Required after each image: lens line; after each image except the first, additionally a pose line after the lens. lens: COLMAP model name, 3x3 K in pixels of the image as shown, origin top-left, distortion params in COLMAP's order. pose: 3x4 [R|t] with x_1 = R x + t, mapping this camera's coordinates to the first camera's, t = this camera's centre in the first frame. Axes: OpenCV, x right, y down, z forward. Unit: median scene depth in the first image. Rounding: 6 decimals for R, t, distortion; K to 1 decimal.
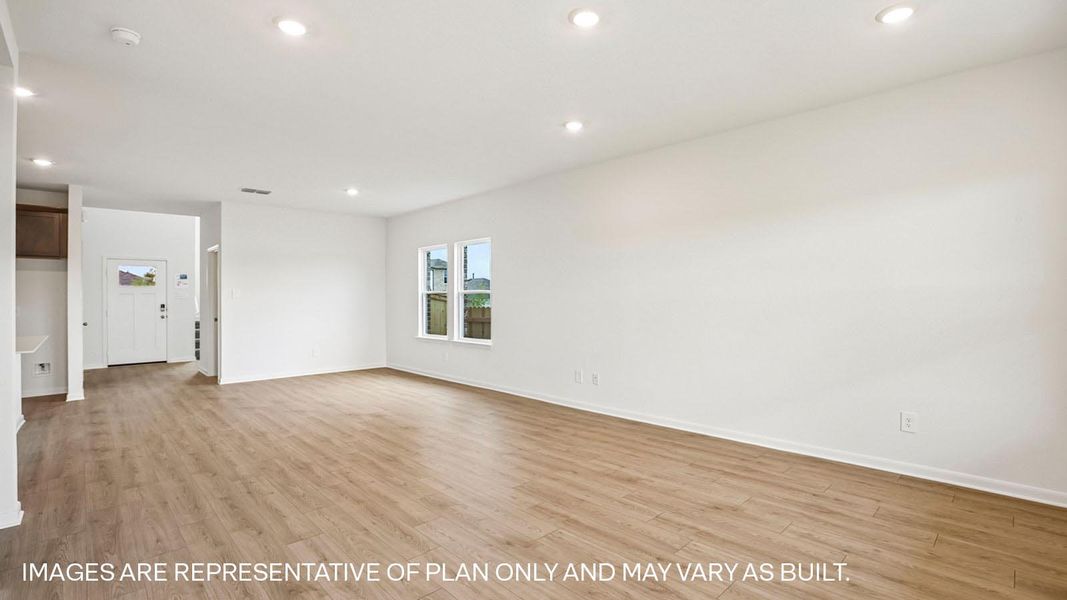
lens RADIAL K [[489.3, 0, 533.5], [0, 489.3, 300.0], [0, 0, 1]] dist [-0.034868, 0.000878]
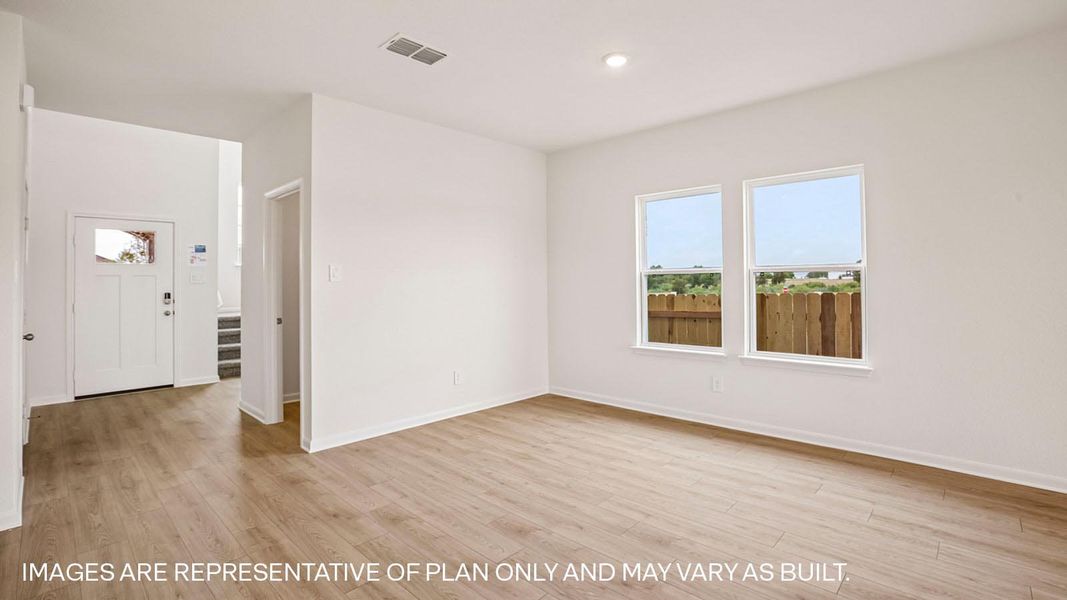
lens RADIAL K [[486.7, 0, 533.6], [0, 486.7, 281.1], [0, 0, 1]] dist [-0.028331, -0.000206]
pose [[0.998889, -0.002215, 0.047083, -0.362074], [0.002746, 0.999933, -0.011212, 0.002428], [-0.047055, 0.011329, 0.998828, 0.395779]]
